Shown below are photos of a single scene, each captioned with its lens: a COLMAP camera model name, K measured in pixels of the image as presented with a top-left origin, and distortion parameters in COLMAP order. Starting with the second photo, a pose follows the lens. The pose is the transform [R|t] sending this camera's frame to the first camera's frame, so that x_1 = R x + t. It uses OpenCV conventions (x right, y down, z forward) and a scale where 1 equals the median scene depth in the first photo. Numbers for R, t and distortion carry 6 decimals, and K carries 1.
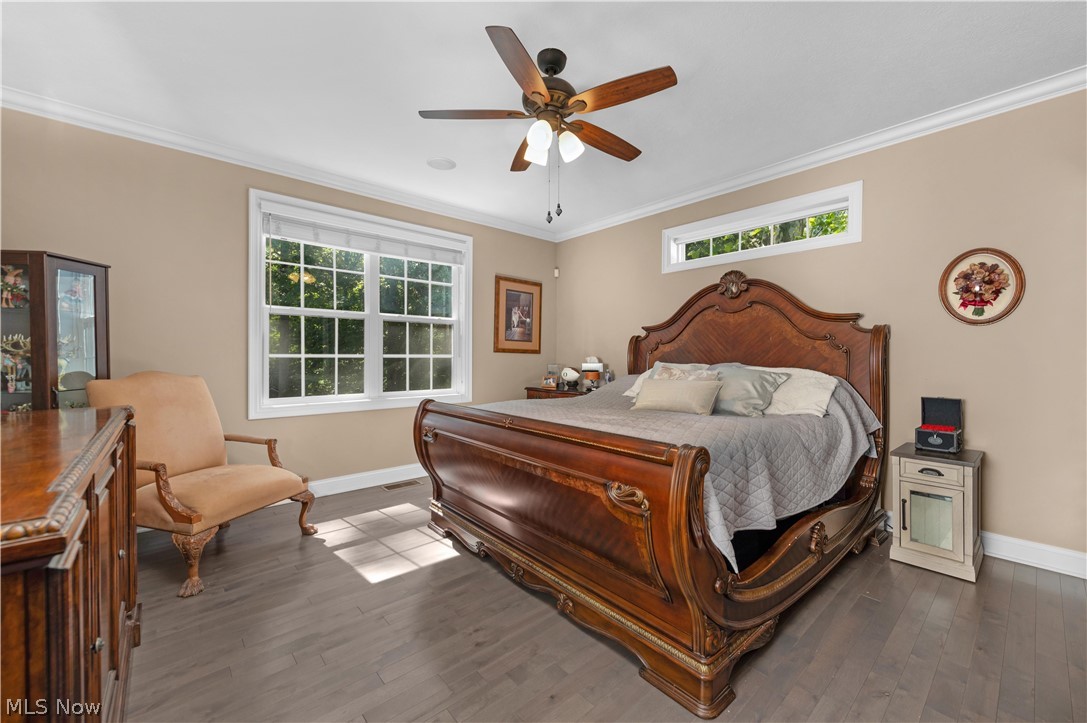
lens RADIAL K [[425.4, 0, 563.0], [0, 425.4, 361.3], [0, 0, 1]] dist [0.012183, -0.003769]
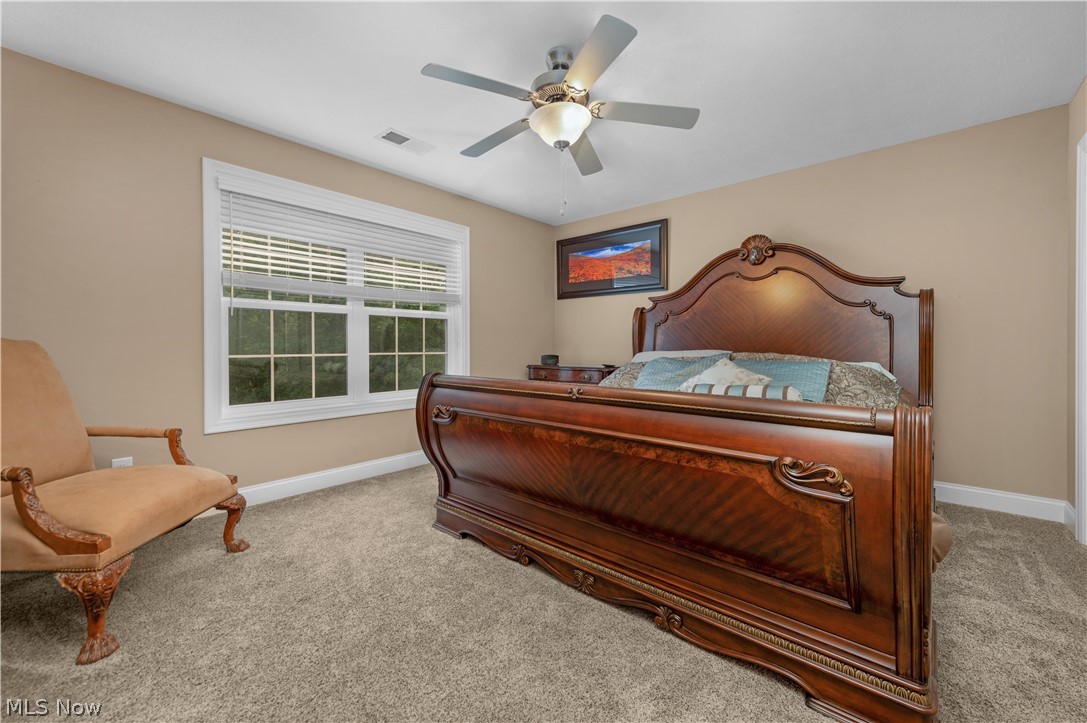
lens RADIAL K [[425.4, 0, 563.0], [0, 425.4, 361.3], [0, 0, 1]] dist [0.012183, -0.003769]
pose [[0.984470, -0.002085, 0.175538, -0.209972], [-0.002228, 0.999701, 0.024368, 0.048857], [-0.175536, -0.024381, 0.984171, 0.174082]]
